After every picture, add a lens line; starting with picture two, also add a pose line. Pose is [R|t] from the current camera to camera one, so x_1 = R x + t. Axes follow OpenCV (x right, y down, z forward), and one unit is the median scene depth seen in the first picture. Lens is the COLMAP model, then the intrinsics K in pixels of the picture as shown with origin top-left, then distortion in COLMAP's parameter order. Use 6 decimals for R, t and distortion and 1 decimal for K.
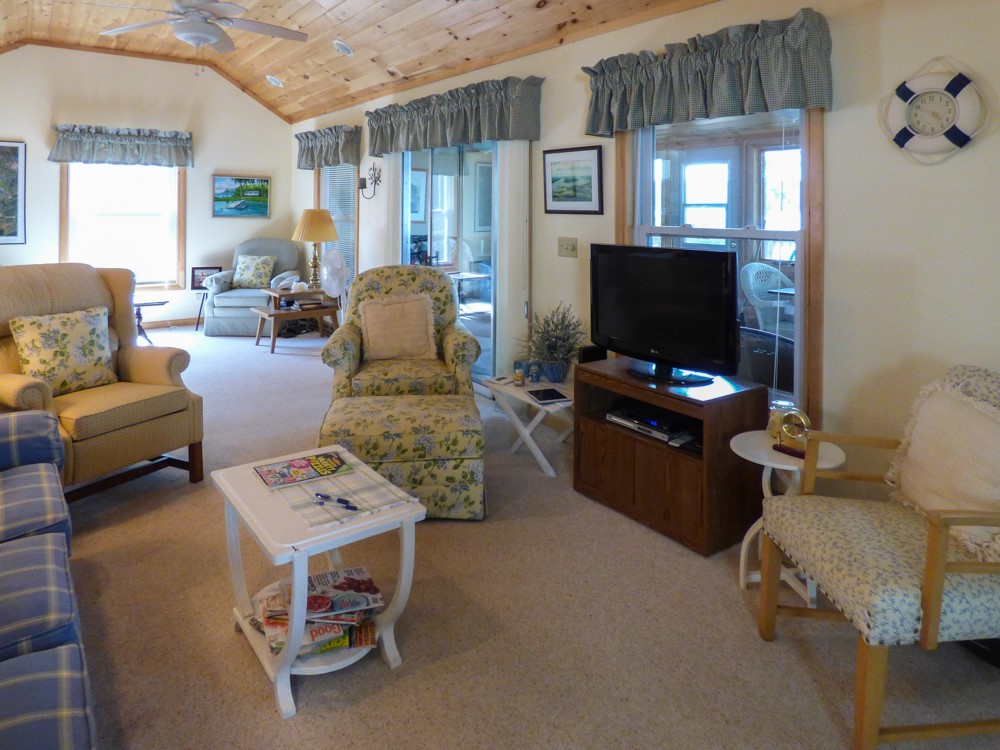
lens RADIAL K [[668.4, 0, 502.0], [0, 668.4, 357.7], [0, 0, 1]] dist [-0.000043, -0.005334]
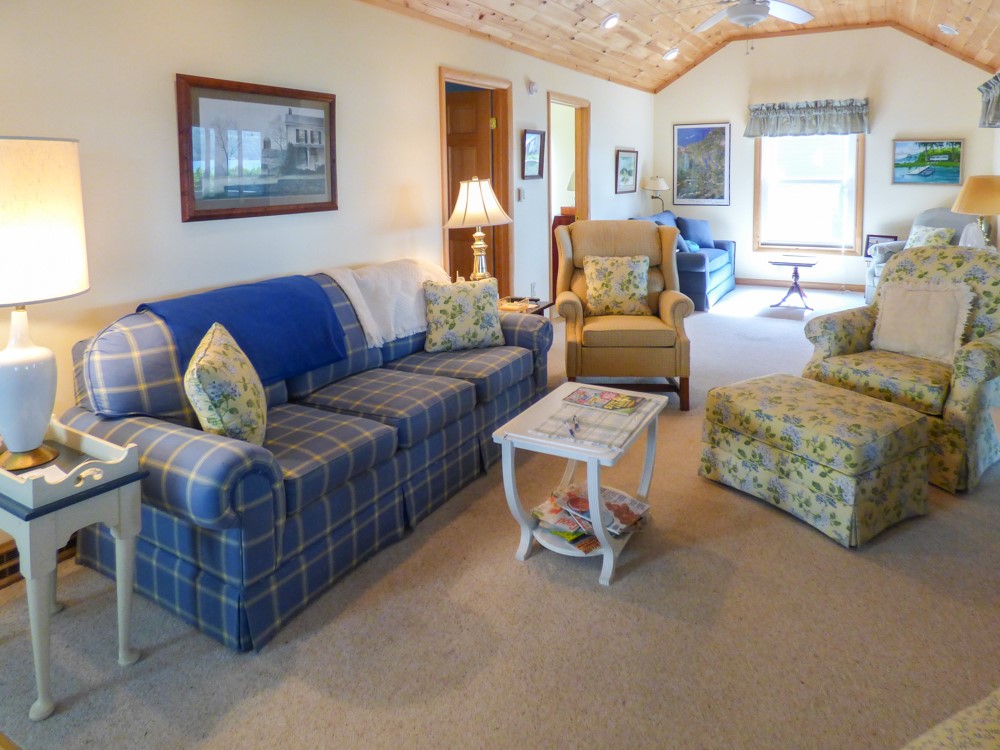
lens RADIAL K [[622.7, 0, 500.0], [0, 622.7, 375.0], [0, 0, 1]] dist [-0.000879, -0.015672]
pose [[0.410174, 0.266358, -0.872245, 0.243268], [-0.183632, 0.960934, 0.207088, -0.030870], [0.893329, 0.075230, 0.443061, 0.133558]]
